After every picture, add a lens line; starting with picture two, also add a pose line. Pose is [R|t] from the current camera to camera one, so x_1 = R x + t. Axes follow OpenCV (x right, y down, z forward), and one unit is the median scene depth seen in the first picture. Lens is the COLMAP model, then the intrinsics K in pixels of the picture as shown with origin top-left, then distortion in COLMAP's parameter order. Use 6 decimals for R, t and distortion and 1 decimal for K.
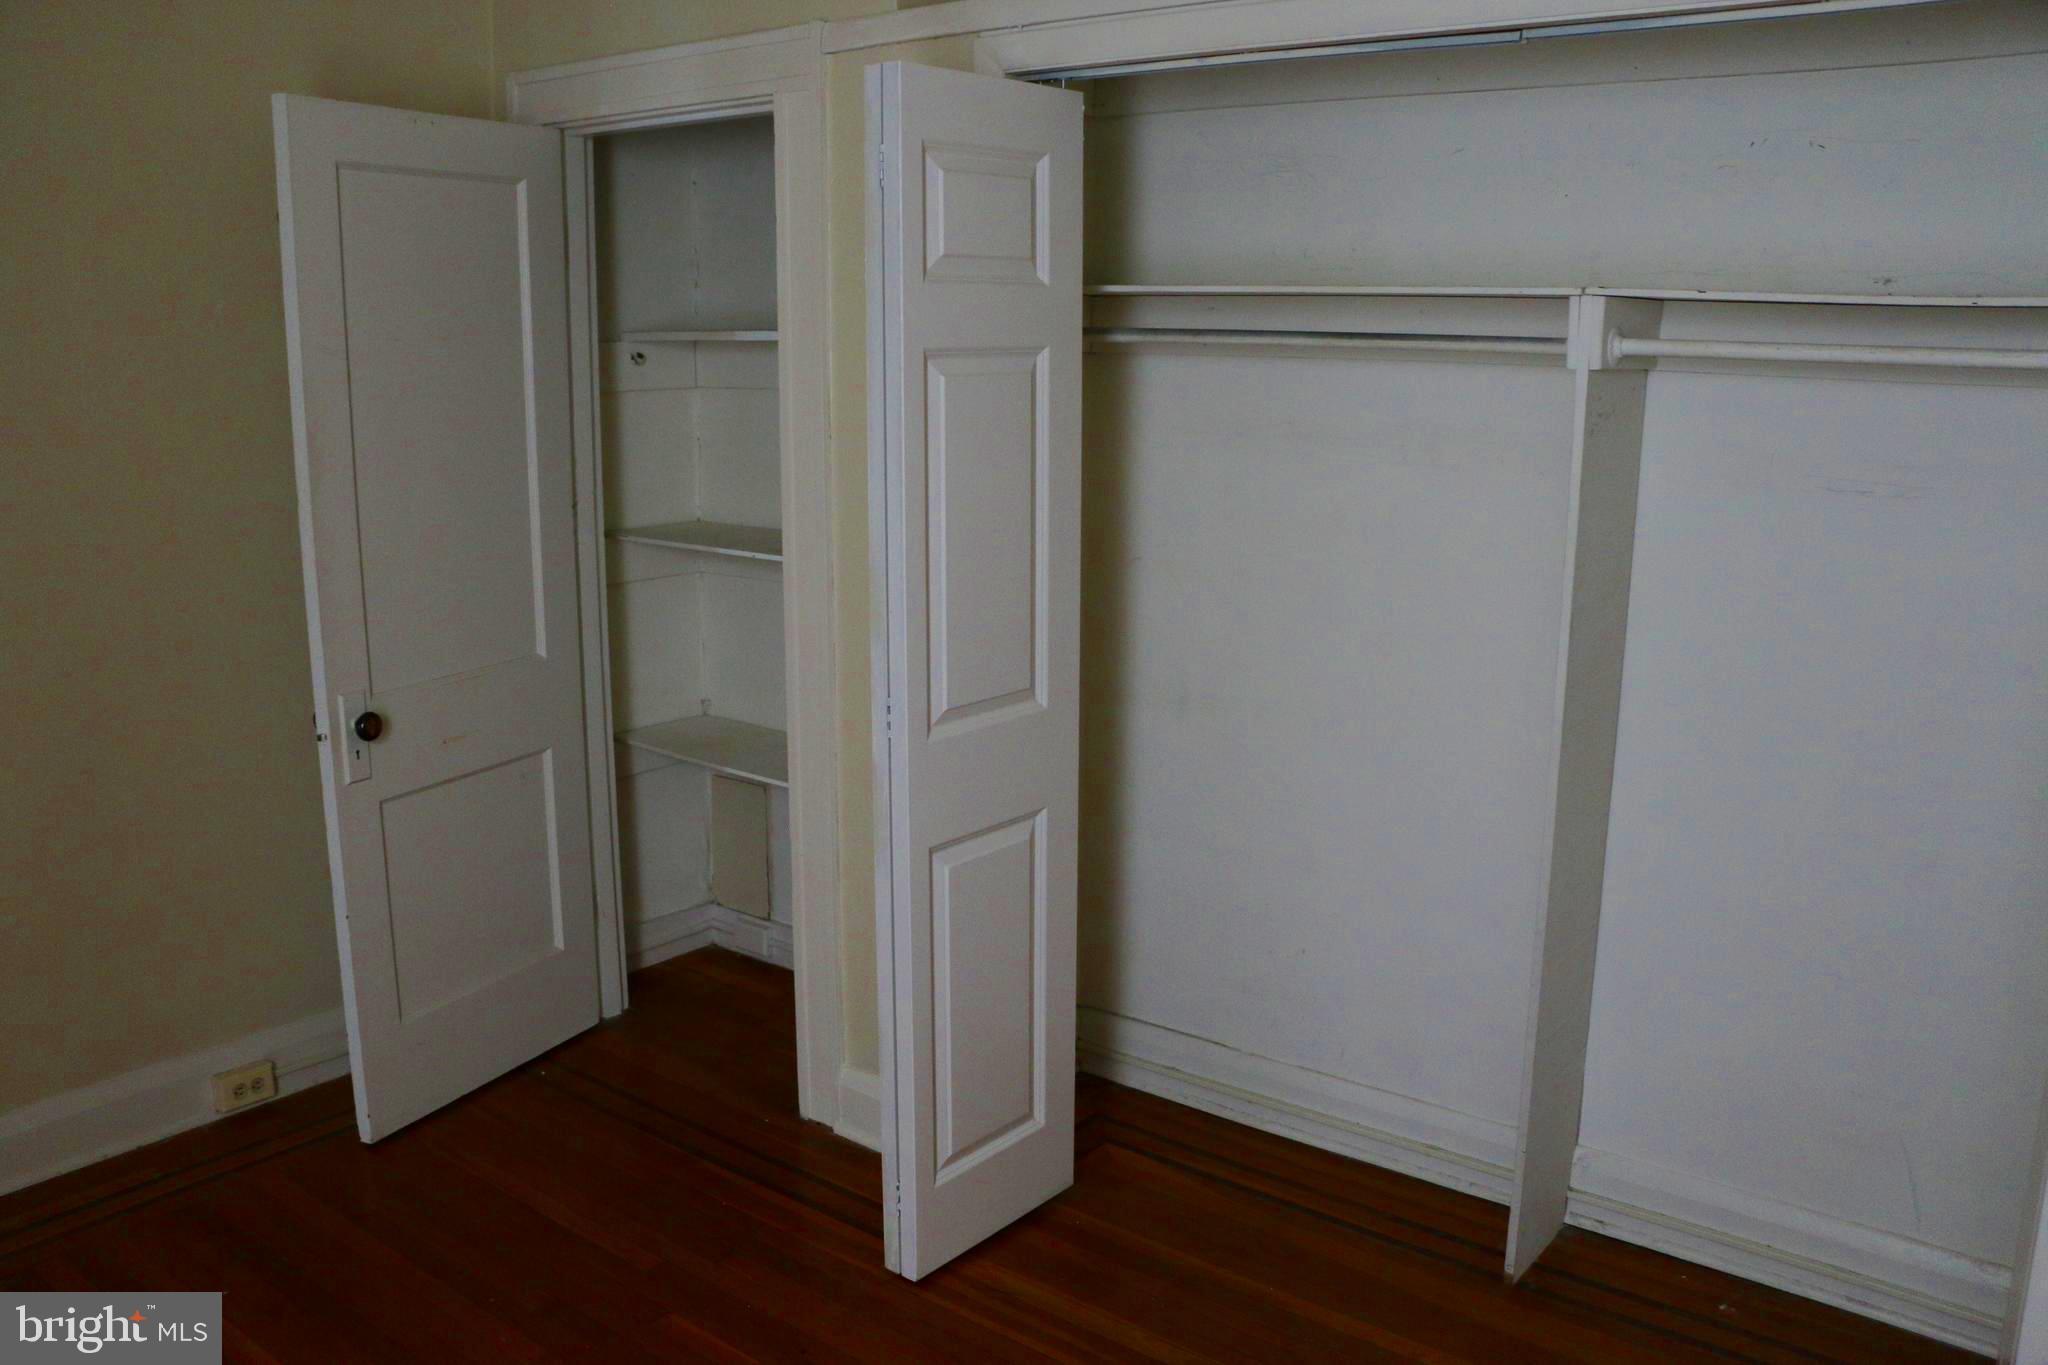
lens RADIAL K [[1651.6, 0, 1024.0], [0, 1651.6, 682.5], [0, 0, 1]] dist [-0.179350, 0.143415]
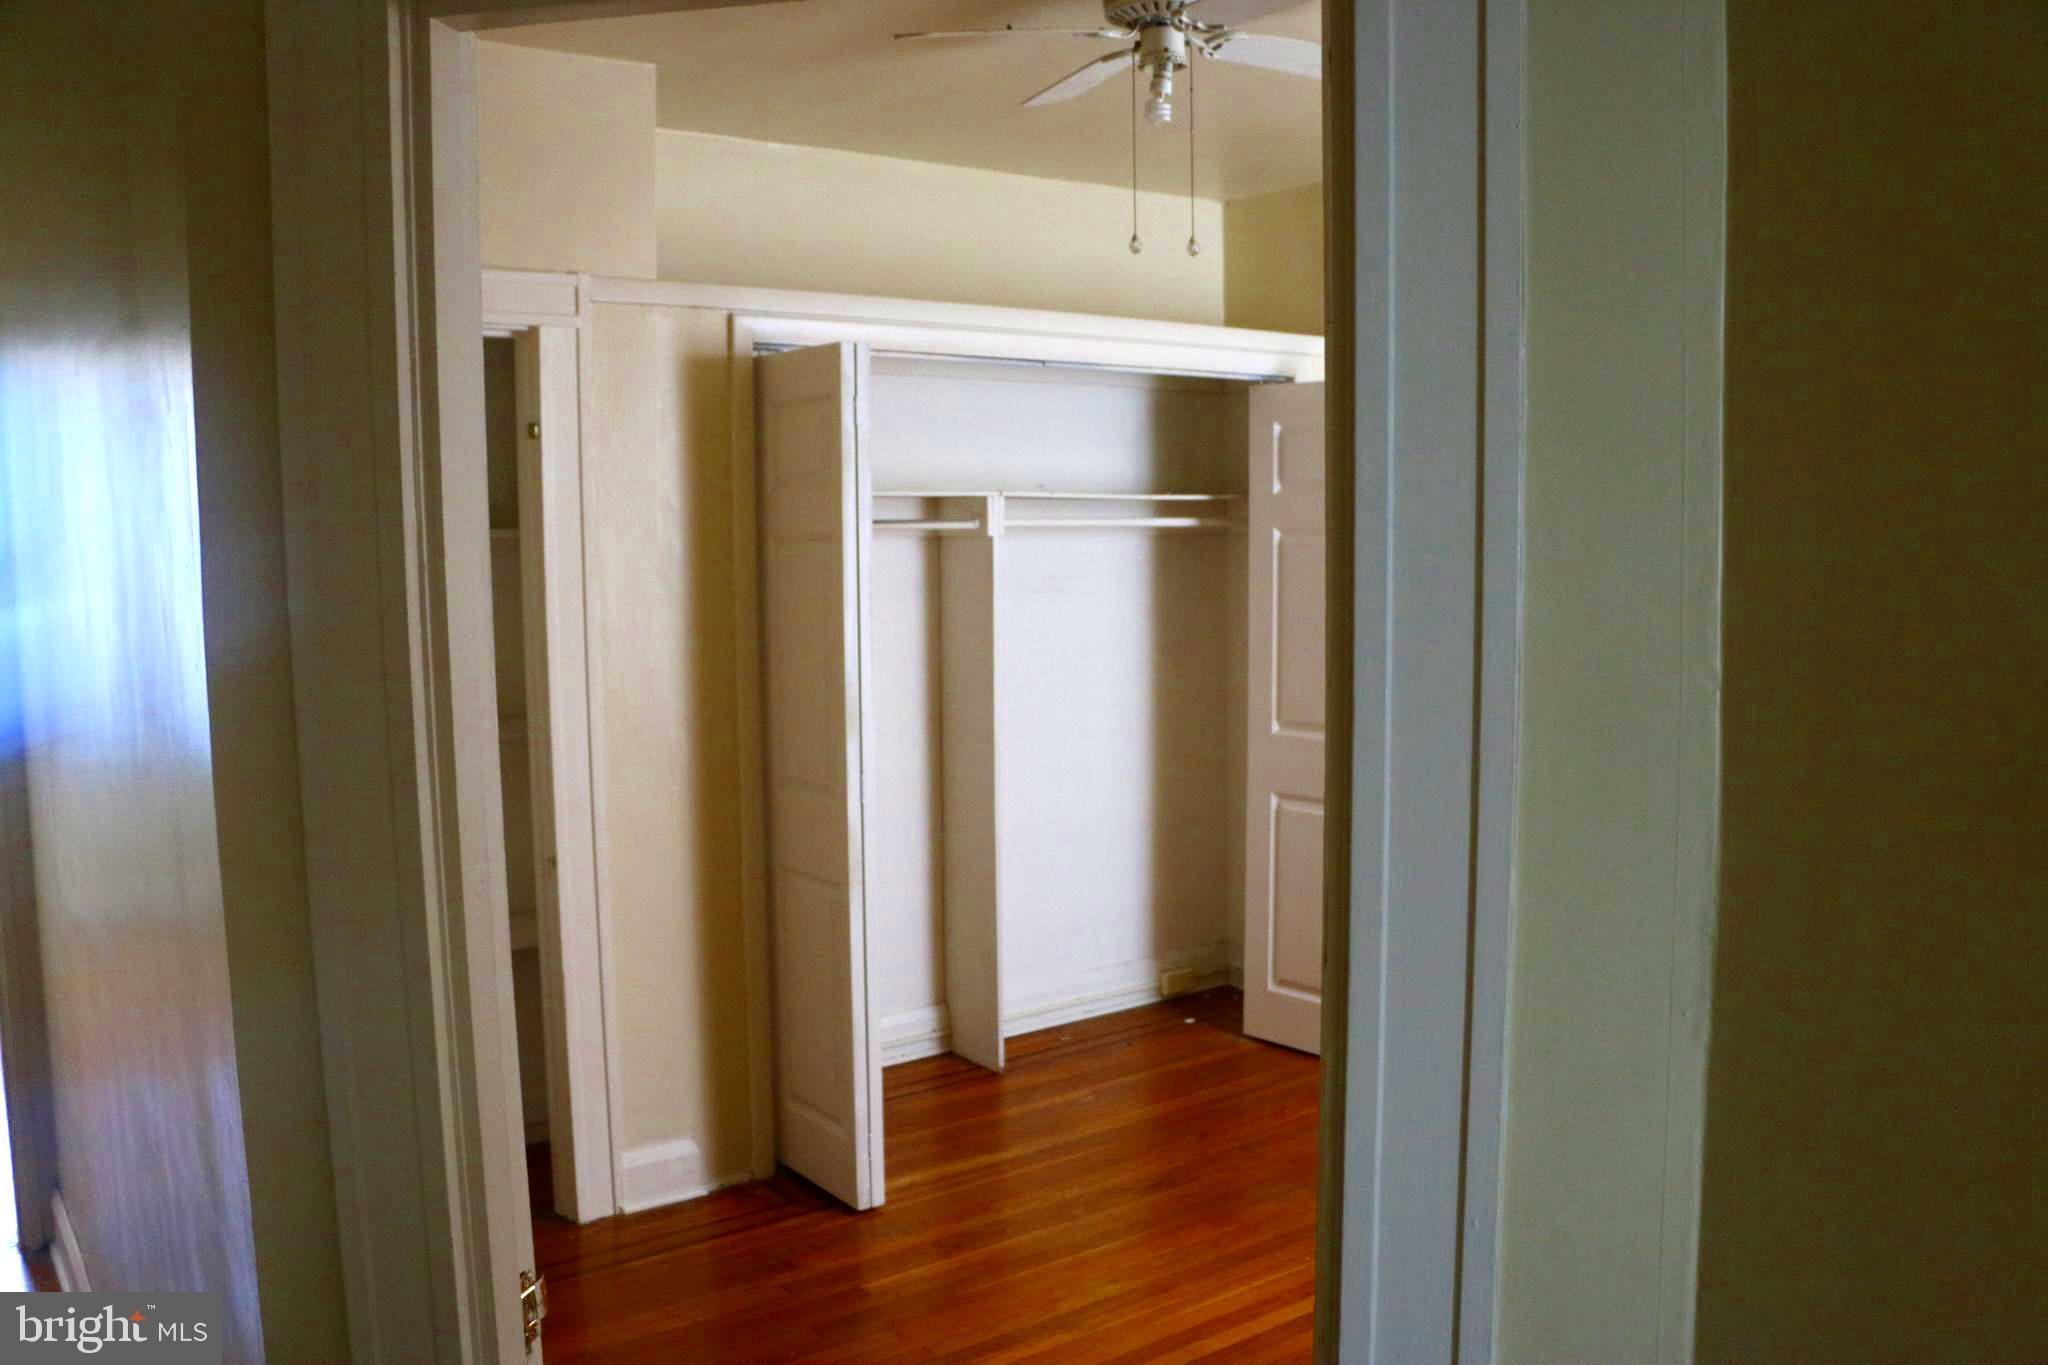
lens RADIAL K [[1651.6, 0, 1024.0], [0, 1651.6, 682.5], [0, 0, 1]] dist [-0.179350, 0.143415]
pose [[0.276262, -0.104095, 0.955428, -1.294072], [0.214465, 0.975727, 0.044294, -0.094451], [-0.936848, 0.192669, 0.291881, 0.401289]]
